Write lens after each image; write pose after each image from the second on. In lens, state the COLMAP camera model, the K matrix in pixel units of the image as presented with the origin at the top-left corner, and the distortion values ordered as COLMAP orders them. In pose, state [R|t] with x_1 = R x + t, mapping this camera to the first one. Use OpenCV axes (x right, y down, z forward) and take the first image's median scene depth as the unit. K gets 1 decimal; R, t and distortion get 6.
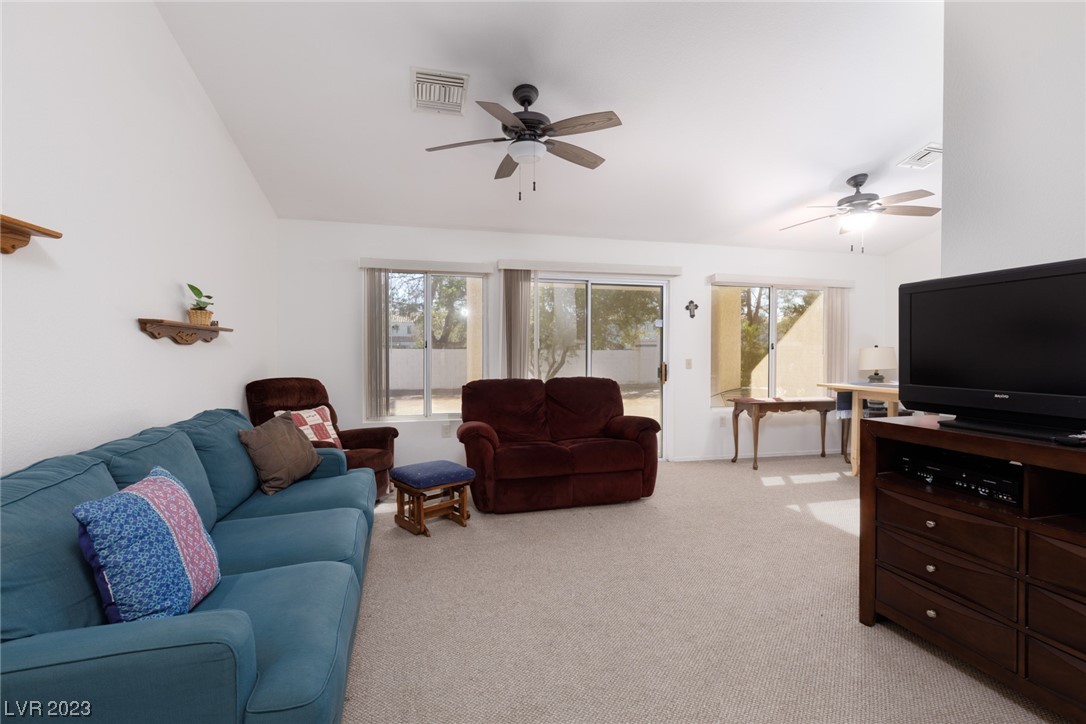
lens RADIAL K [[495.8, 0, 543.1], [0, 495.8, 358.2], [0, 0, 1]] dist [0.002063, -0.000318]
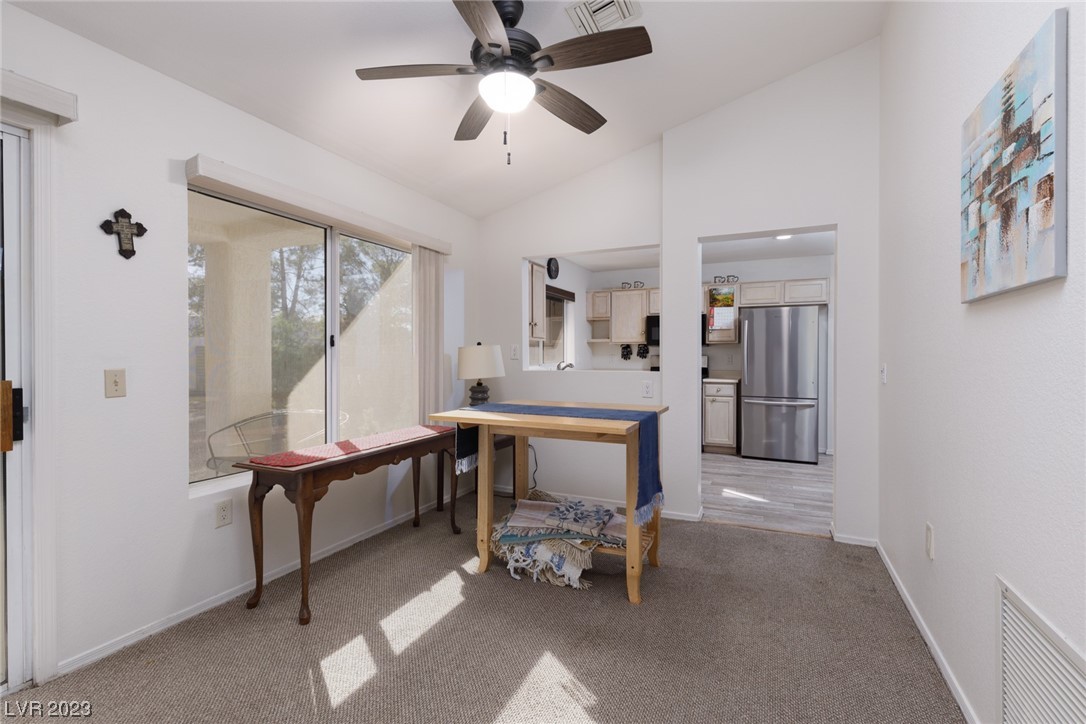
lens RADIAL K [[495.8, 0, 543.1], [0, 495.8, 358.2], [0, 0, 1]] dist [0.002063, -0.000318]
pose [[0.641113, -0.006854, 0.767416, 0.305750], [0.009191, 0.999957, 0.001253, -0.006307], [-0.767391, 0.006250, 0.641149, 0.745797]]
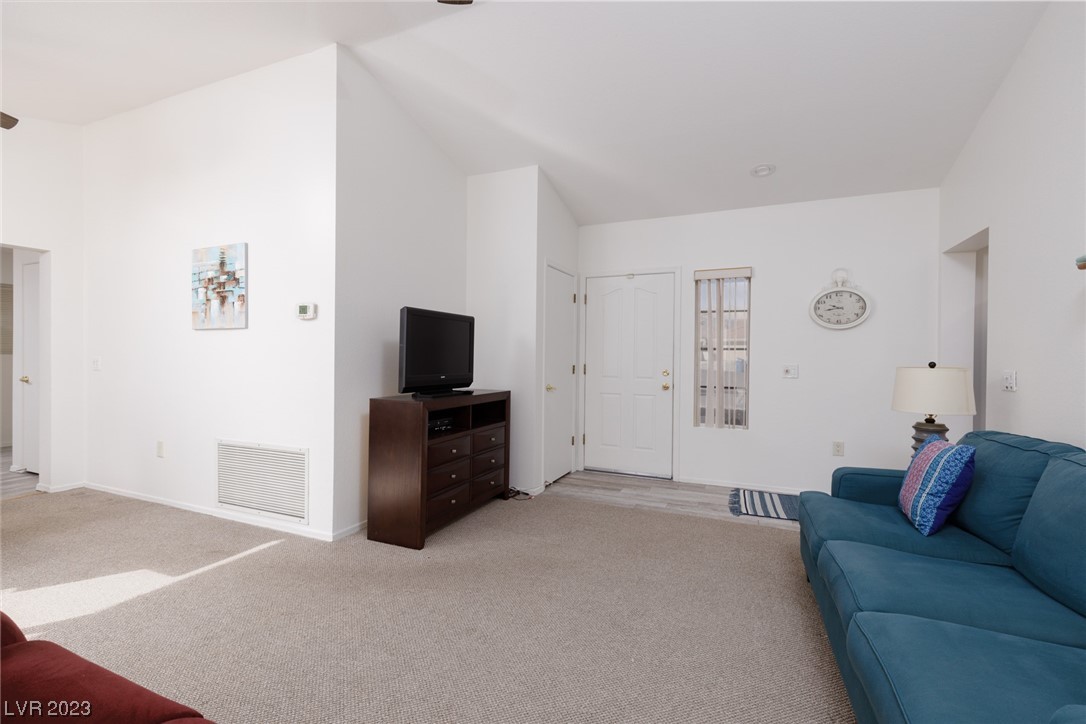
lens RADIAL K [[495.8, 0, 543.1], [0, 495.8, 358.2], [0, 0, 1]] dist [0.002063, -0.000318]
pose [[-0.773269, -0.014839, 0.633904, -0.265317], [-0.004194, 0.999824, 0.018288, -0.013510], [-0.634064, 0.011483, -0.773195, 1.051651]]
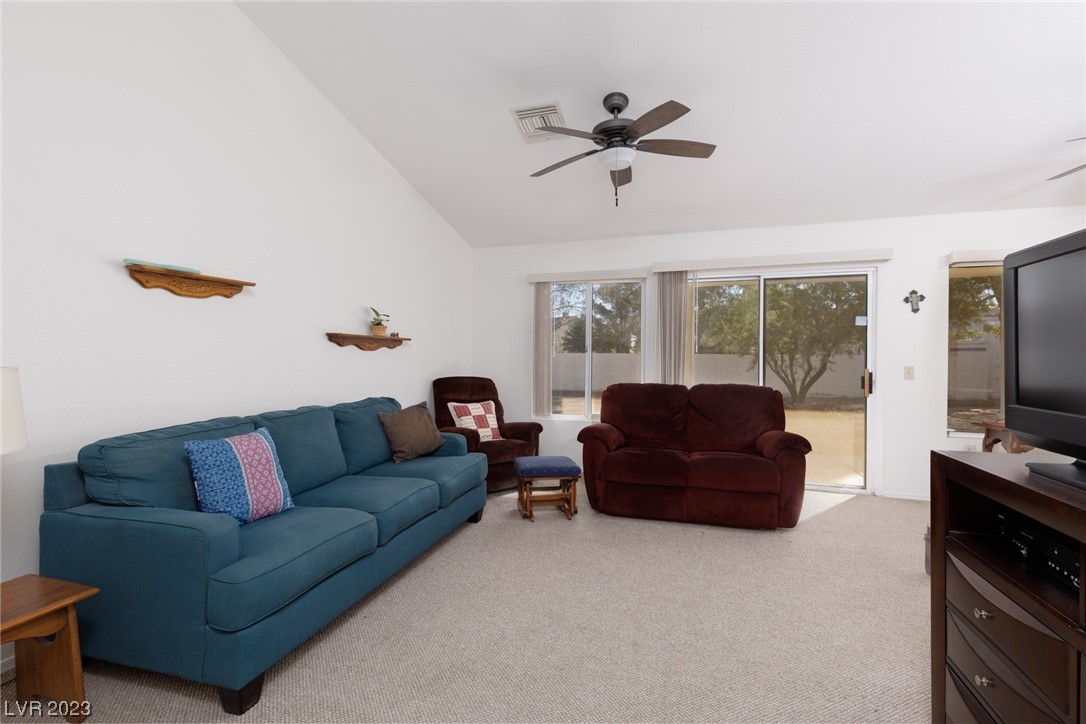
lens RADIAL K [[495.8, 0, 543.1], [0, 495.8, 358.2], [0, 0, 1]] dist [0.002063, -0.000318]
pose [[0.840854, 0.004215, -0.541245, 0.329655], [-0.009818, 0.999924, -0.007466, 0.000544], [0.541172, 0.011592, 0.840832, 0.061427]]
